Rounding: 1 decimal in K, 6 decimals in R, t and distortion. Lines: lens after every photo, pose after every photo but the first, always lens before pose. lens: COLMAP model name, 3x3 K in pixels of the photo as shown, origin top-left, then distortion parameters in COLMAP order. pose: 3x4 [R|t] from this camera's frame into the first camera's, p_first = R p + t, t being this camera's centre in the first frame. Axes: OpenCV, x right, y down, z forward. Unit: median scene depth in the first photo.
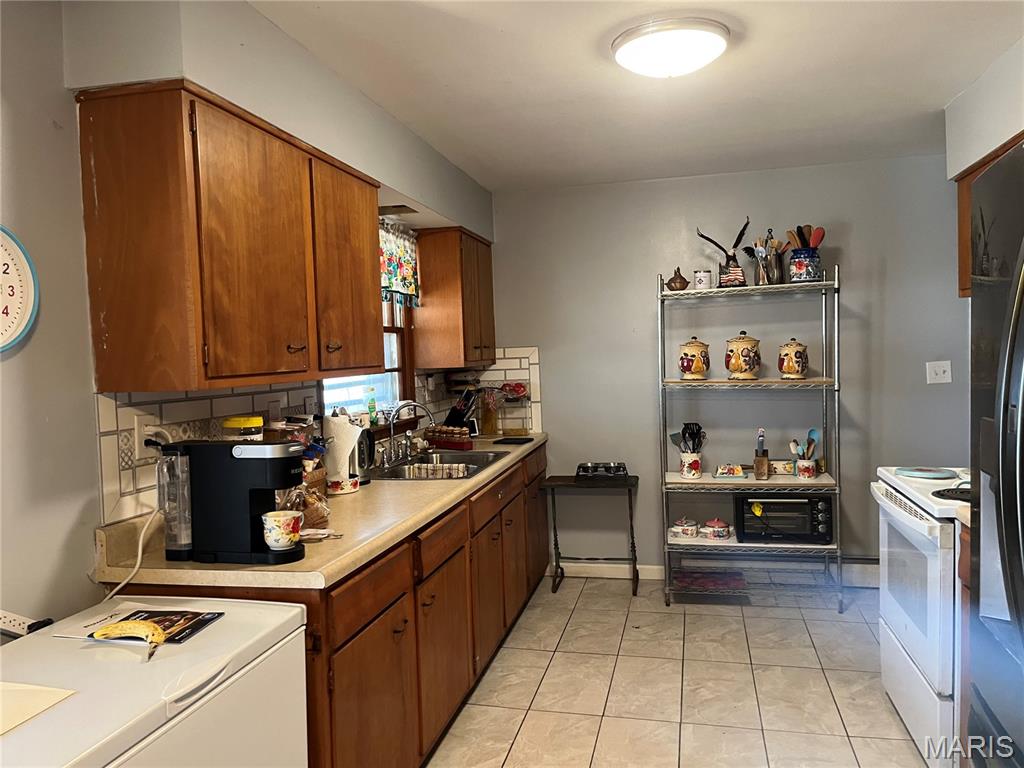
lens RADIAL K [[767.8, 0, 517.7], [0, 767.8, 379.8], [0, 0, 1]] dist [0.048986, -0.053896]
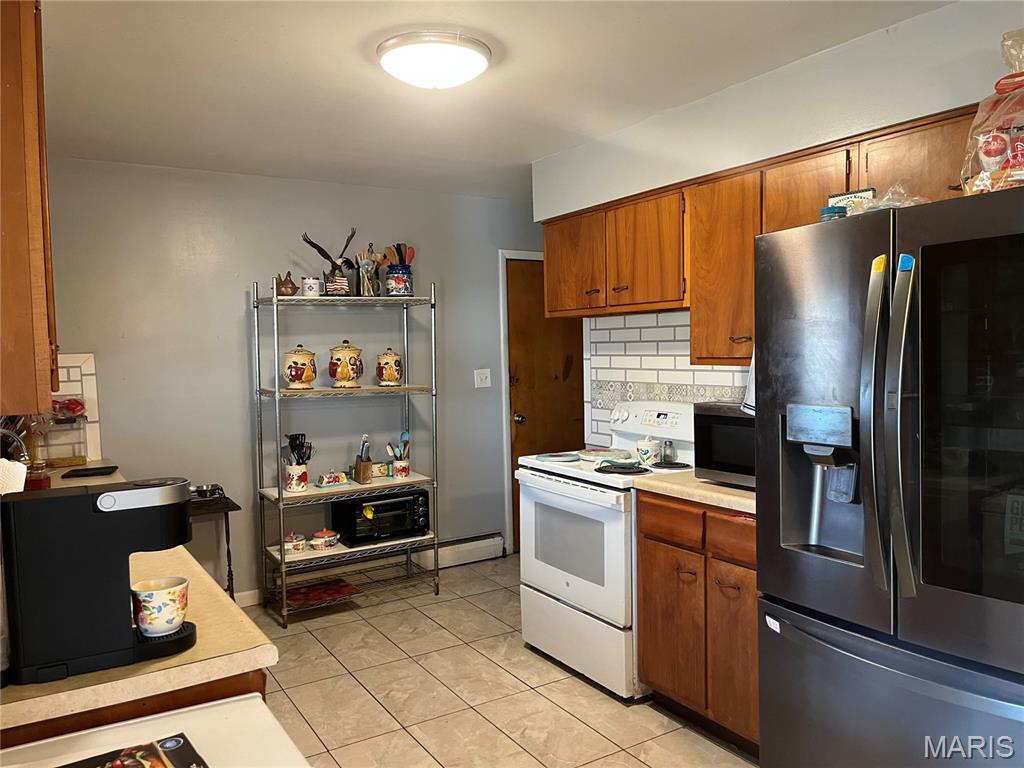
lens RADIAL K [[767.8, 0, 517.7], [0, 767.8, 379.8], [0, 0, 1]] dist [0.048986, -0.053896]
pose [[0.705200, -0.014594, 0.708859, -0.273370], [0.024549, 0.999691, -0.003841, -0.001219], [-0.708584, 0.020110, 0.705340, 0.123746]]
